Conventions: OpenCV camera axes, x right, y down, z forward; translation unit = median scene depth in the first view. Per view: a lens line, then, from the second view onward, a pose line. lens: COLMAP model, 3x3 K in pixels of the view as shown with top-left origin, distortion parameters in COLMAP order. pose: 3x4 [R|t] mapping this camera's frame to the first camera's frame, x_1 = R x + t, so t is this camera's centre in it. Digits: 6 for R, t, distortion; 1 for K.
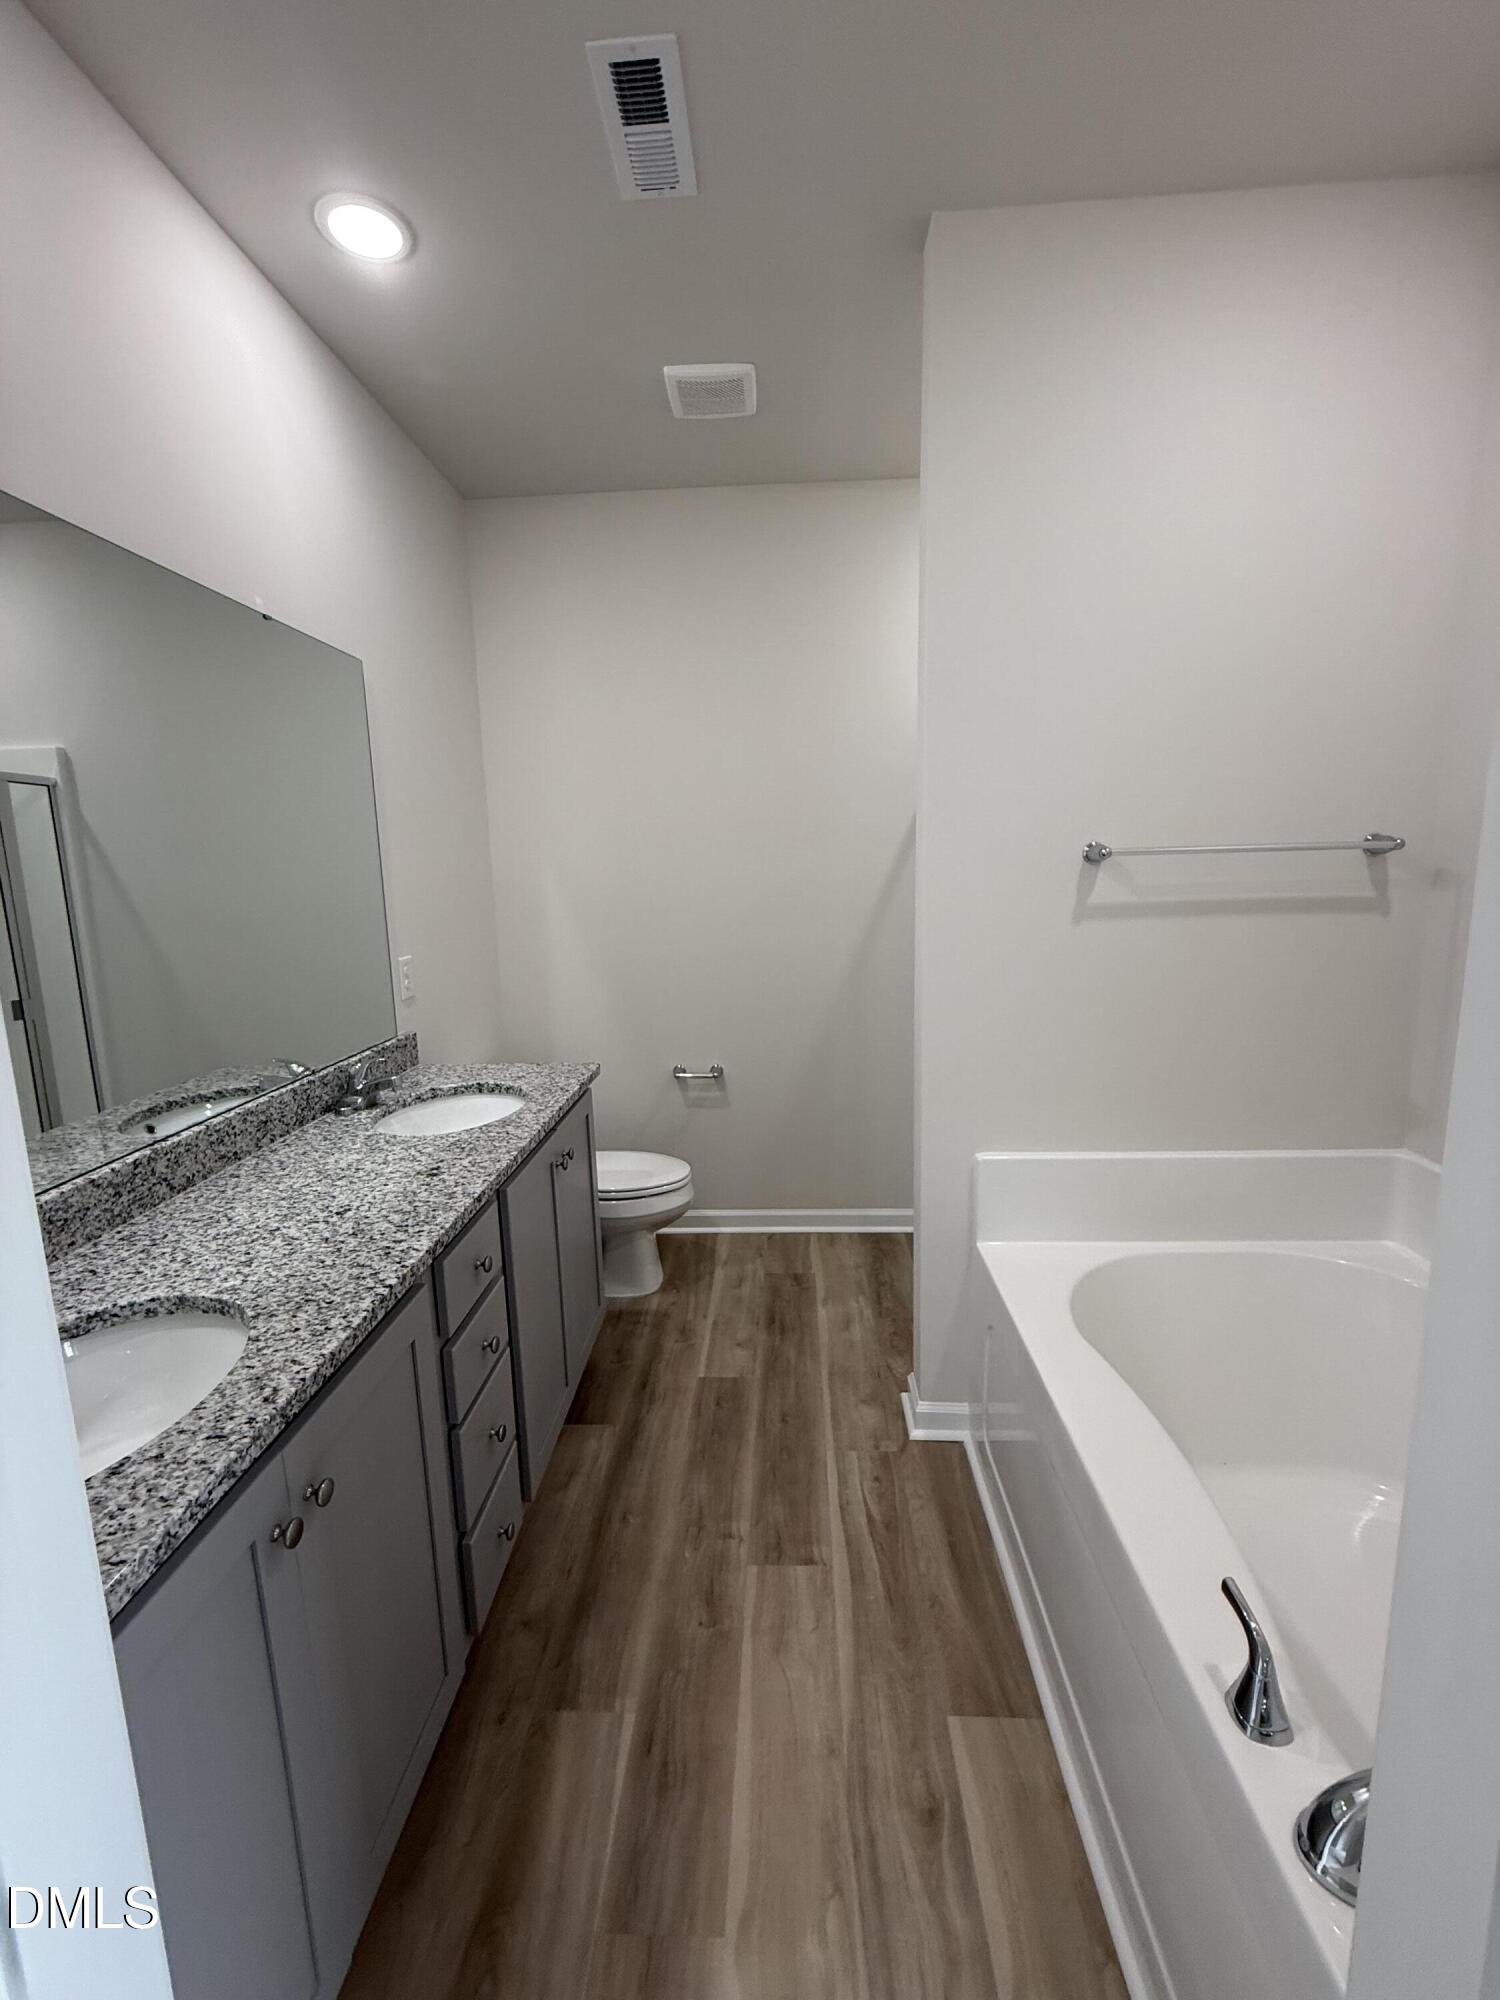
lens RADIAL K [[797.9, 0, 749.6], [0, 797.9, 997.4], [0, 0, 1]] dist [0.001199, -0.000296]
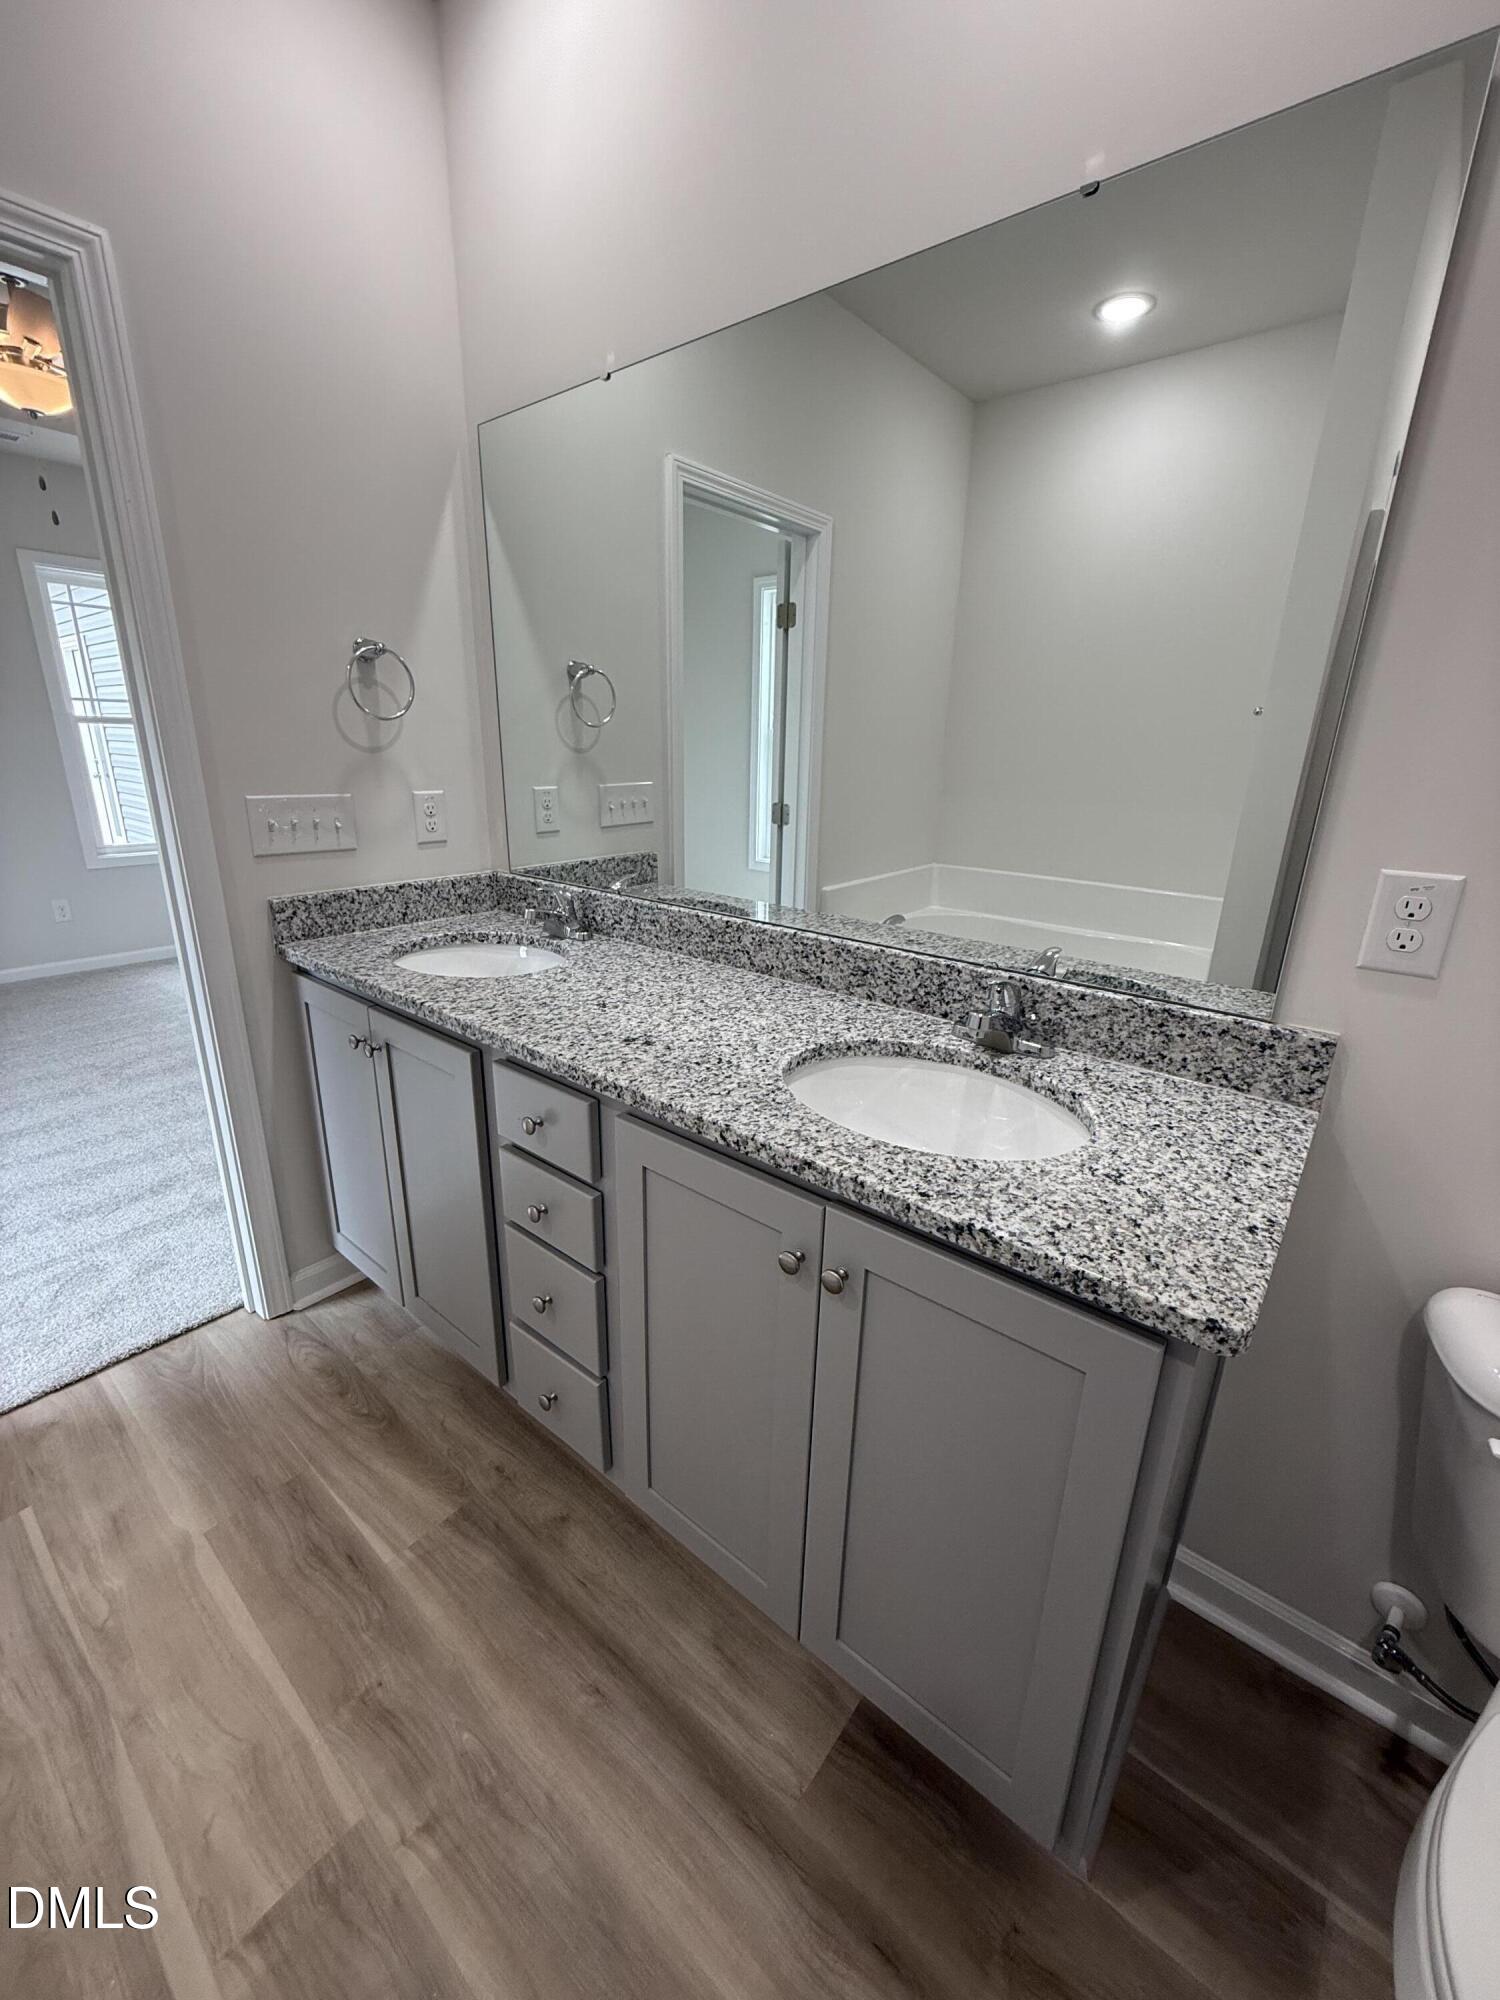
lens RADIAL K [[797.9, 0, 745.0], [0, 797.9, 993.5], [0, 0, 1]] dist [0.001199, -0.000296]
pose [[-0.597040, 0.252660, -0.761385, 0.143247], [-0.139056, 0.902144, 0.408411, -0.167818], [0.790068, 0.349713, -0.503482, 1.427971]]
